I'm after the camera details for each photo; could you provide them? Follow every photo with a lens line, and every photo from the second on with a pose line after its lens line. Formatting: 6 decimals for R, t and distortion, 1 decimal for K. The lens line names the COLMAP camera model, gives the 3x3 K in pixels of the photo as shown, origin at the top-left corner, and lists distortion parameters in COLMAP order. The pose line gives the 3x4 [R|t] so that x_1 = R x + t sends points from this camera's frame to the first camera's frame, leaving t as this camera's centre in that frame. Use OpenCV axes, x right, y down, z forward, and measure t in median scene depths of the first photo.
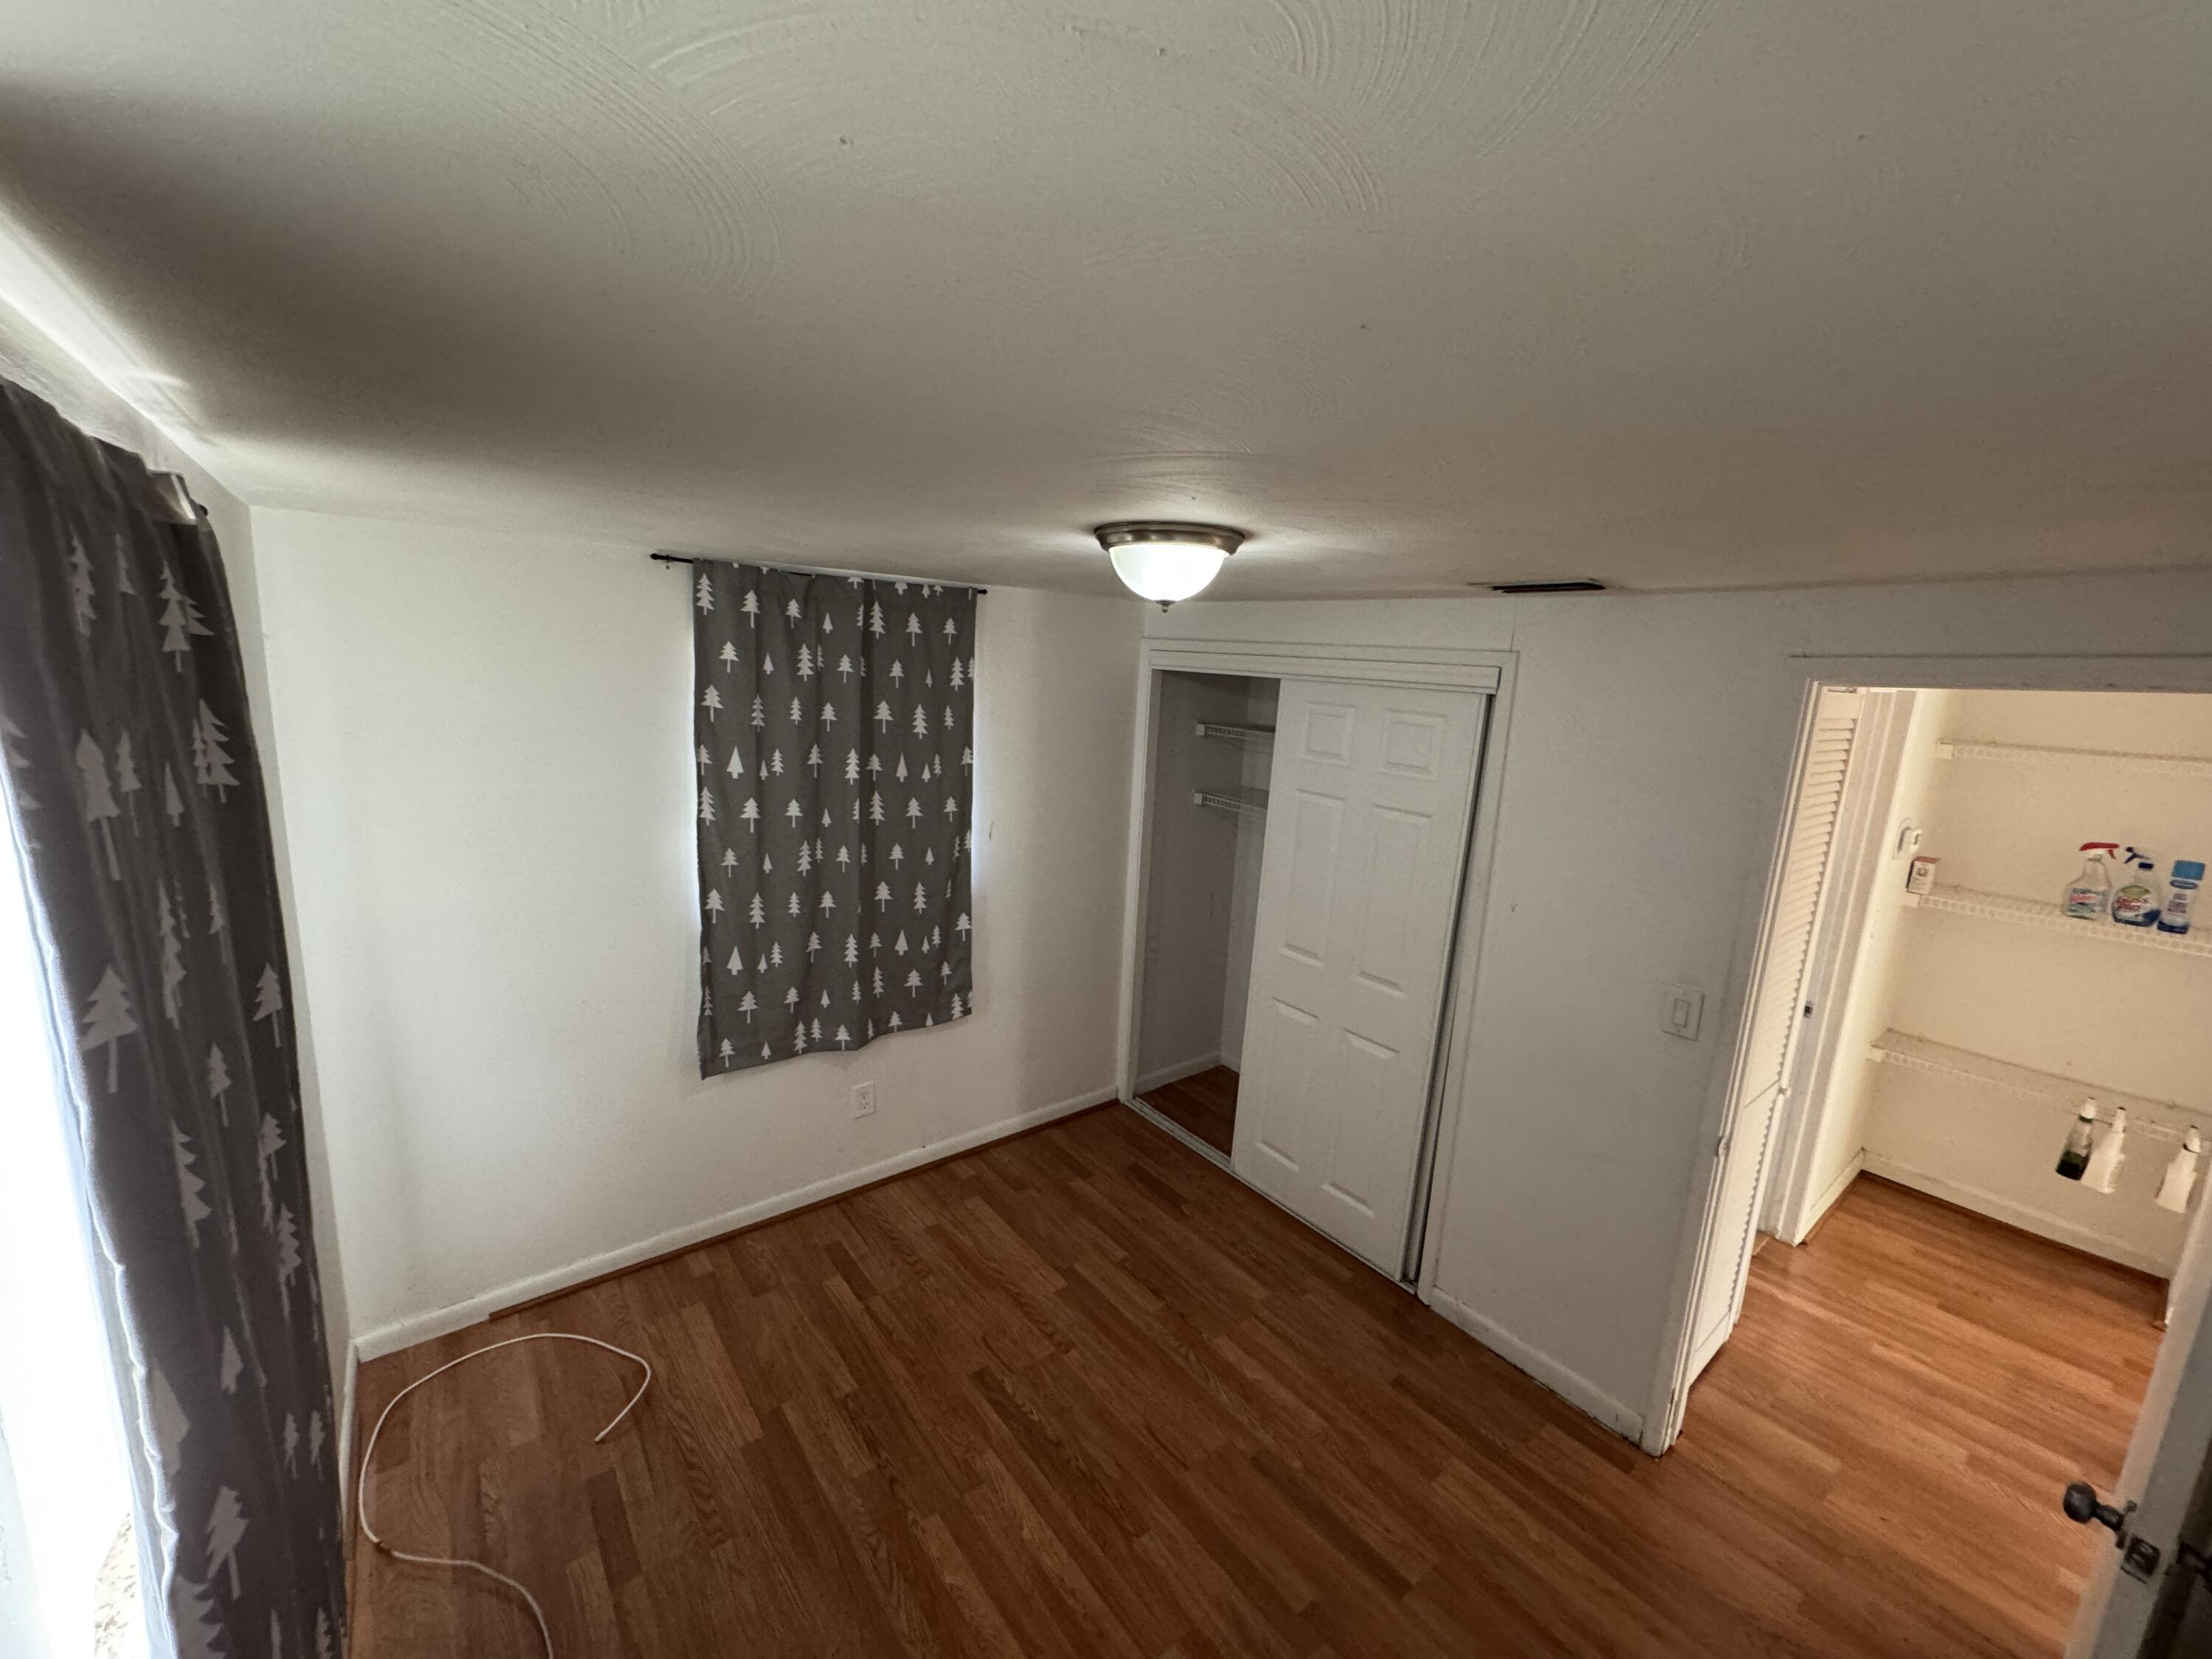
lens RADIAL K [[882.9, 0, 1105.2], [0, 882.9, 833.8], [0, 0, 1]] dist [0.002681, -0.000645]
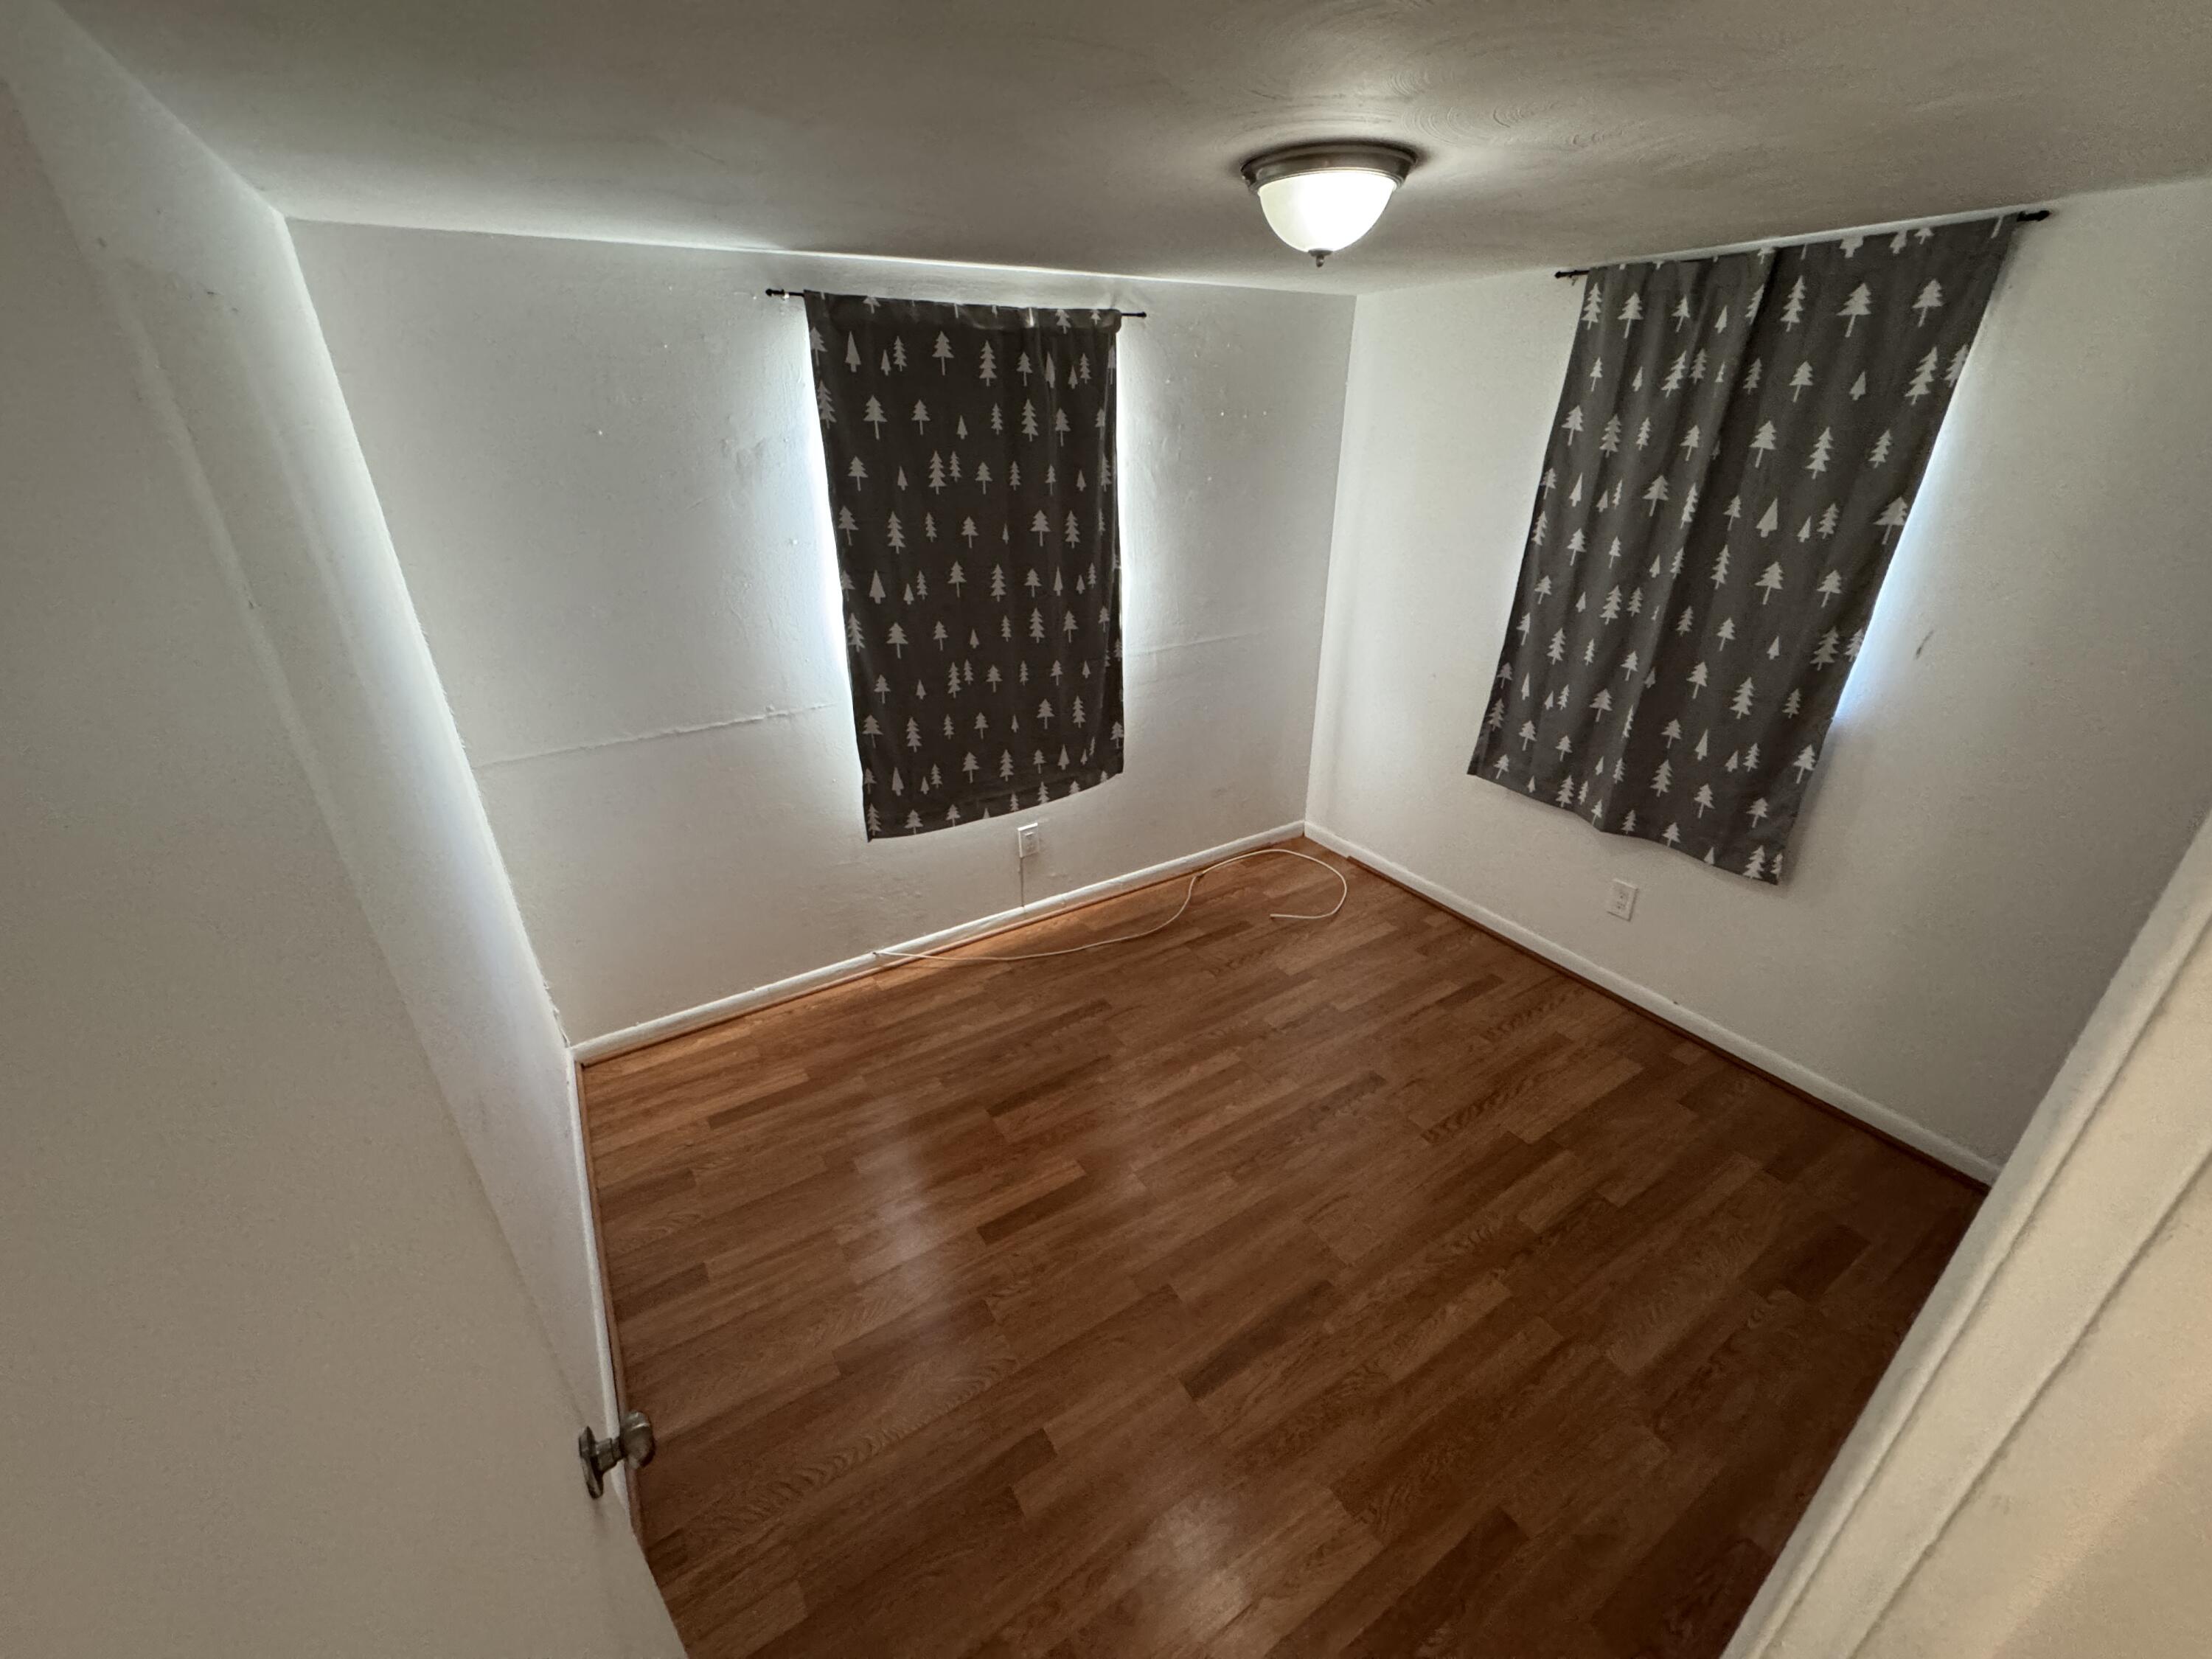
lens RADIAL K [[882.9, 0, 1107.2], [0, 882.9, 830.2], [0, 0, 1]] dist [0.002681, -0.000645]
pose [[-0.106727, 0.384708, -0.916848, 0.649249], [-0.189109, 0.897428, 0.398573, -0.029604], [0.976139, 0.215923, -0.023028, 0.529790]]
